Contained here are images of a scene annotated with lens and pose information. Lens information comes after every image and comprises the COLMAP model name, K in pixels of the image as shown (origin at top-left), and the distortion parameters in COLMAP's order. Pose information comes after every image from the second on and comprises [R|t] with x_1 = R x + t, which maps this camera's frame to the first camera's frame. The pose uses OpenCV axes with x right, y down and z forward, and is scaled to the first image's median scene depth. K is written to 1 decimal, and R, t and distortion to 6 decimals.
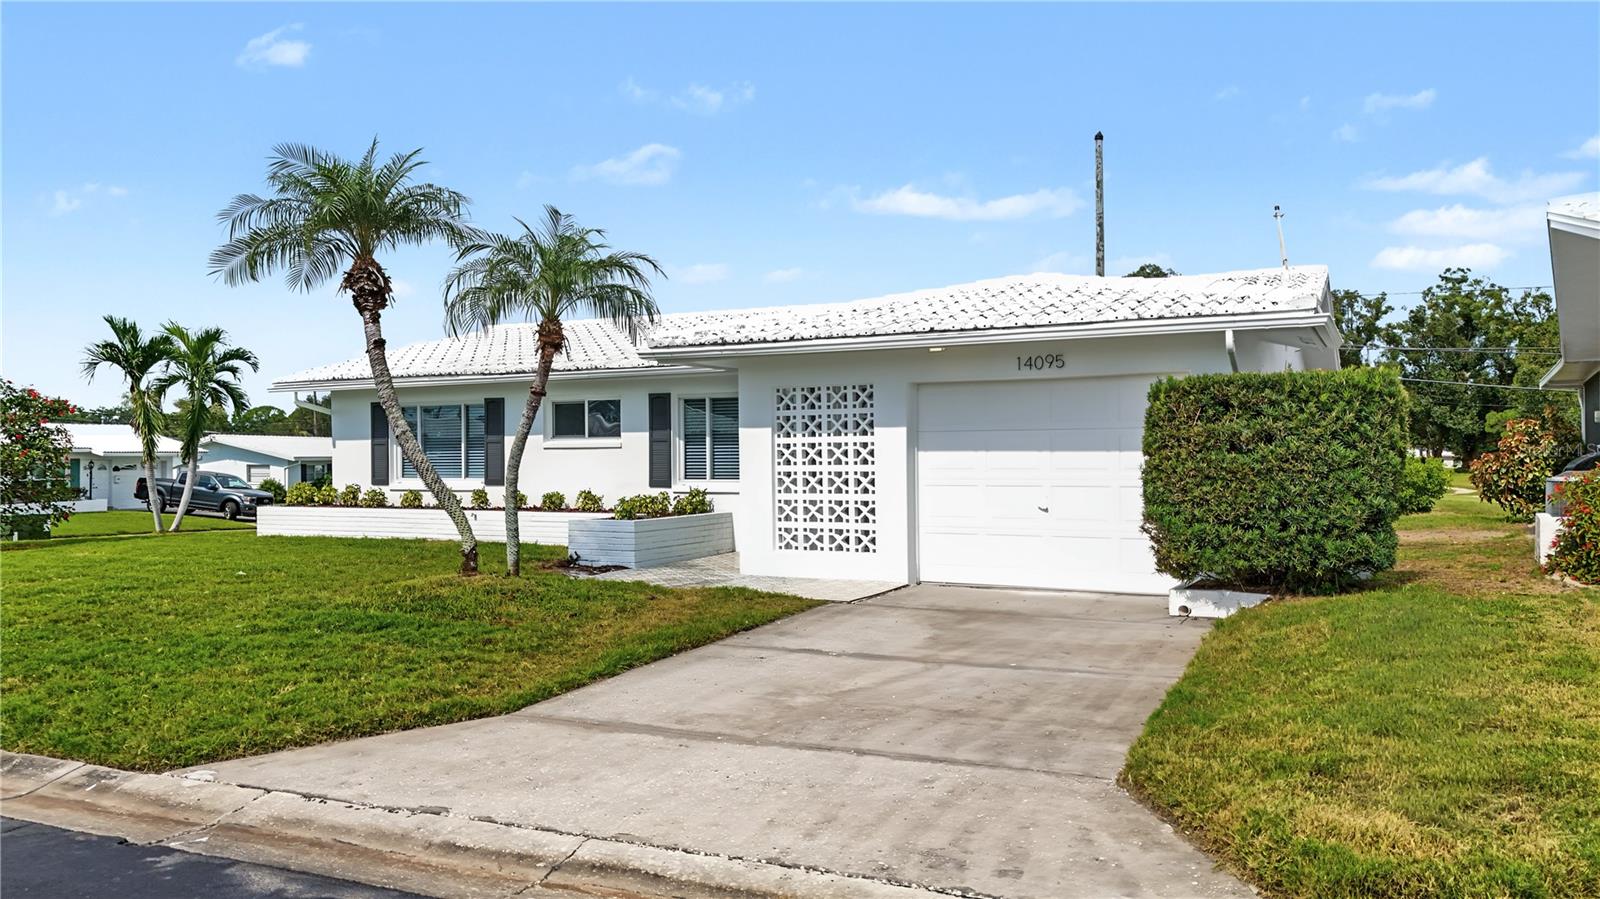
lens RADIAL K [[1208.7, 0, 800.2], [0, 1208.7, 451.3], [0, 0, 1]] dist [-0.002773, -0.001258]
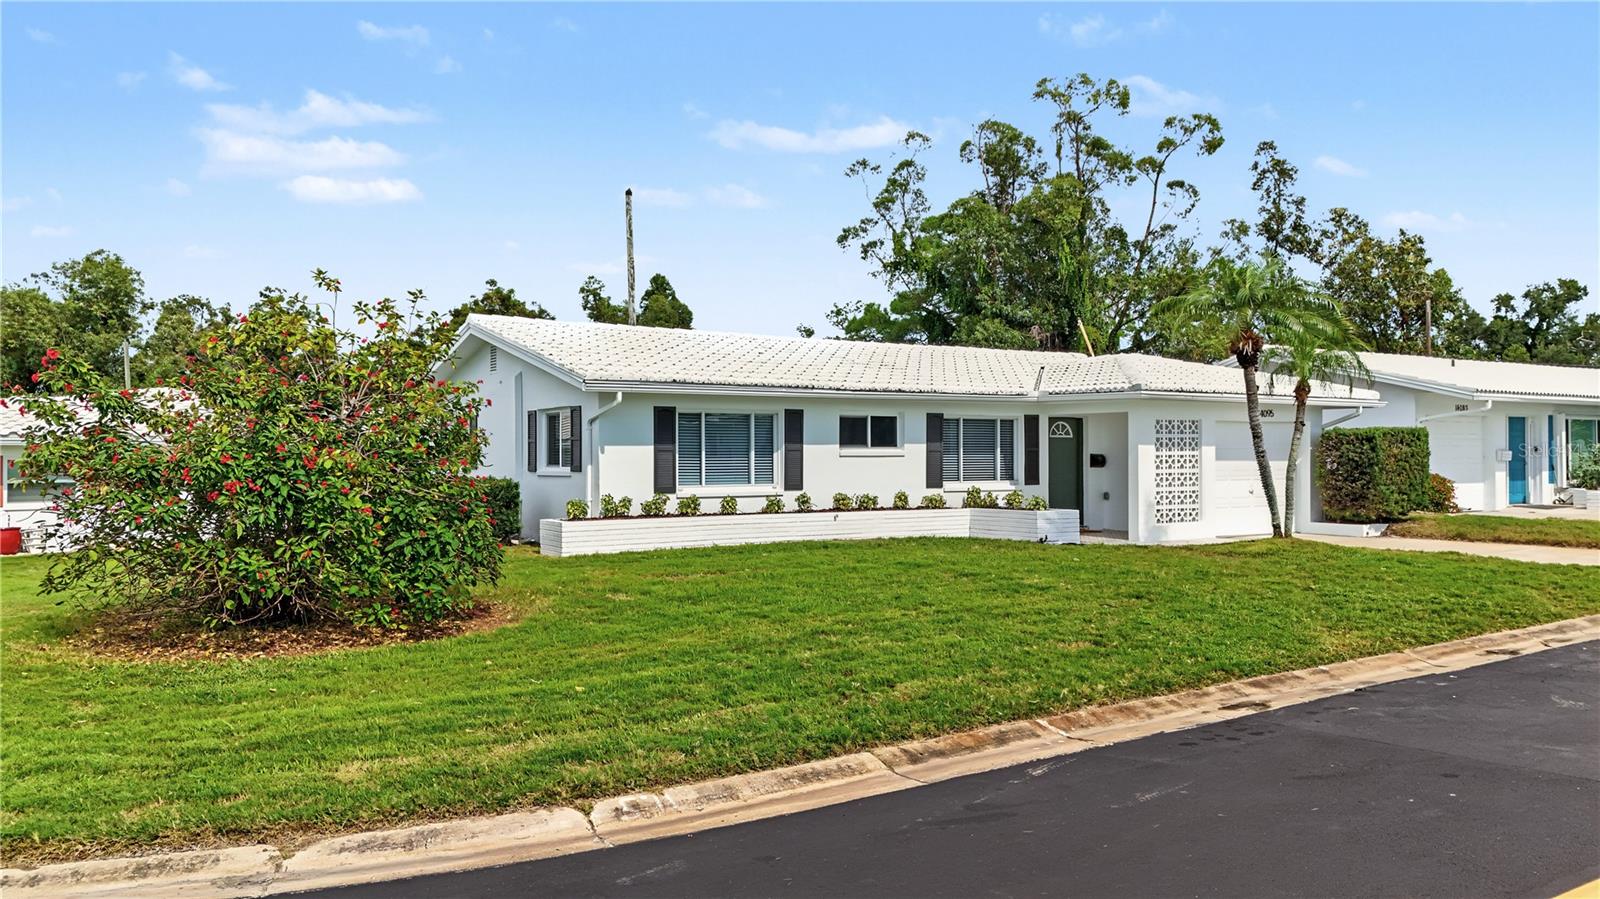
lens RADIAL K [[1208.7, 0, 800.2], [0, 1208.7, 450.3], [0, 0, 1]] dist [-0.002773, -0.001258]
pose [[0.513311, 0.008791, 0.858158, -1.182159], [-0.003235, 0.999960, -0.008308, 0.001326], [-0.858197, 0.001488, 0.513319, 0.442549]]
